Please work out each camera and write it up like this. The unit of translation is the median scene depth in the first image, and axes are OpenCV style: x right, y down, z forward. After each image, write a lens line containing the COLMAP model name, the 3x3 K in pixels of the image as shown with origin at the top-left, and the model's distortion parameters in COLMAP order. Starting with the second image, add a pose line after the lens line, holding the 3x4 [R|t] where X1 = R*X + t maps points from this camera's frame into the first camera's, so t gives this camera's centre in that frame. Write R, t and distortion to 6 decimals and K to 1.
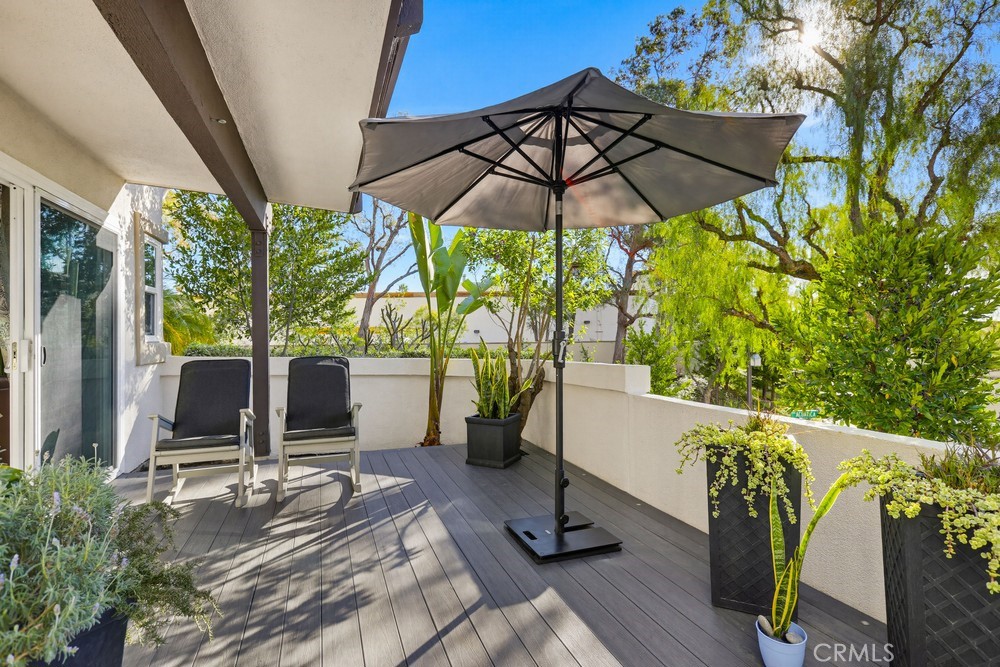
lens RADIAL K [[477.8, 0, 500.0], [0, 477.8, 333.5], [0, 0, 1]] dist [-0.001841, -0.000232]
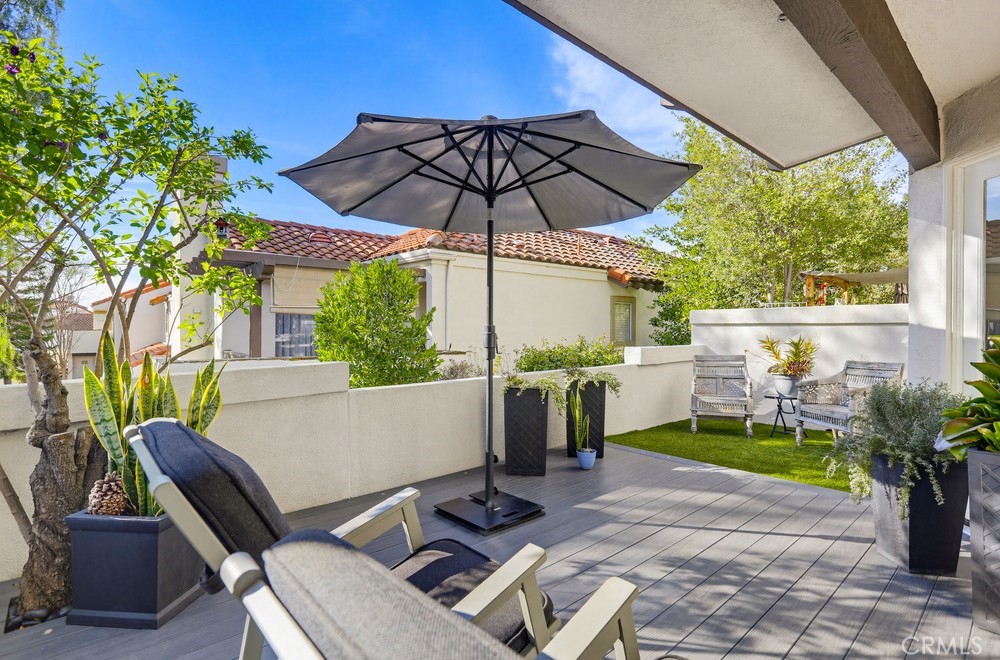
lens RADIAL K [[488.1, 0, 500.0], [0, 488.1, 330.0], [0, 0, 1]] dist [-0.000135, 0.001514]
pose [[-0.364915, -0.000331, 0.931041, -0.850376], [-0.005513, 0.999983, -0.001805, 0.006116], [-0.931024, -0.005792, -0.364911, 1.265079]]
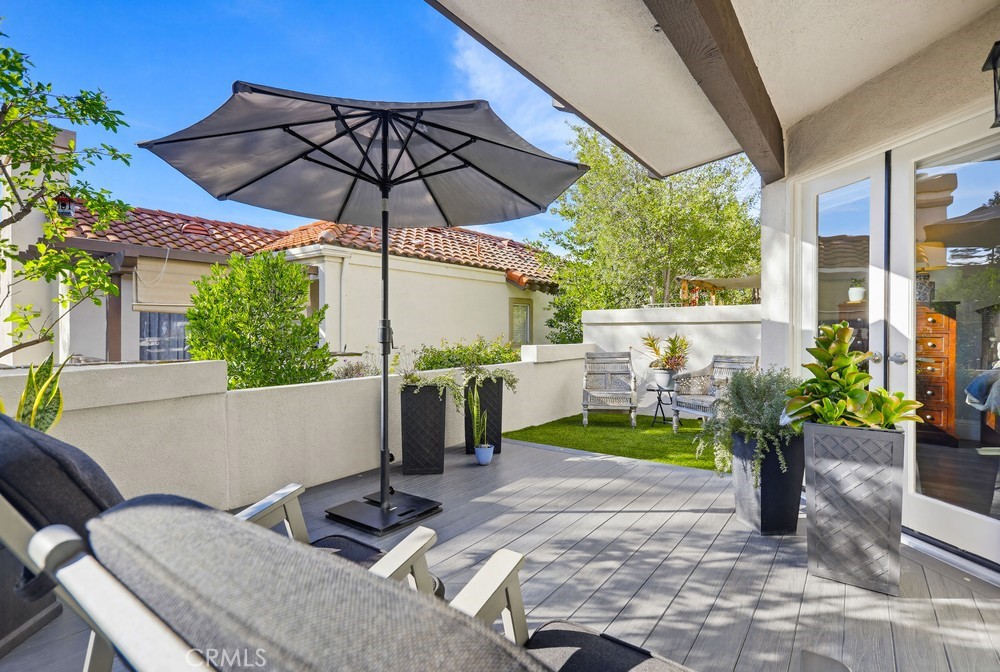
lens RADIAL K [[489.0, 0, 500.0], [0, 489.0, 336.0], [0, 0, 1]] dist [0.001627, 0.001233]
pose [[-0.543108, -0.000914, 0.839662, -0.852563], [-0.004358, 0.999989, -0.001730, 0.028226], [-0.839652, -0.004598, -0.543106, 1.255401]]
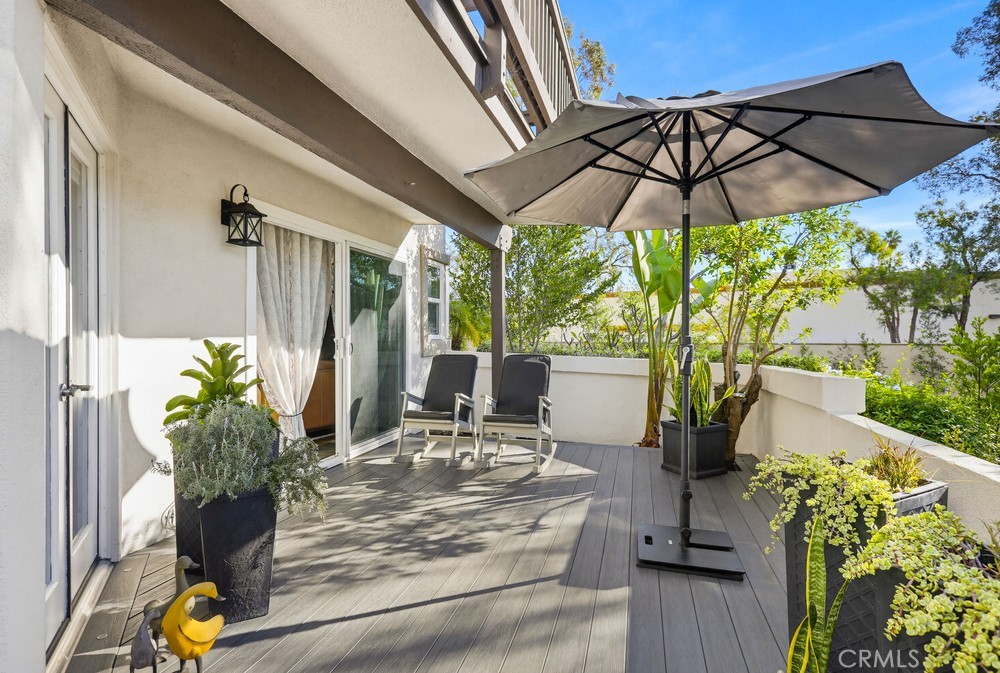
lens RADIAL K [[489.0, 0, 500.0], [0, 489.0, 336.5], [0, 0, 1]] dist [0.001627, 0.001233]
pose [[0.809340, 0.009542, -0.587263, 0.359819], [-0.002721, 0.999918, 0.012497, -0.014590], [0.587335, -0.008517, 0.809299, -0.008775]]
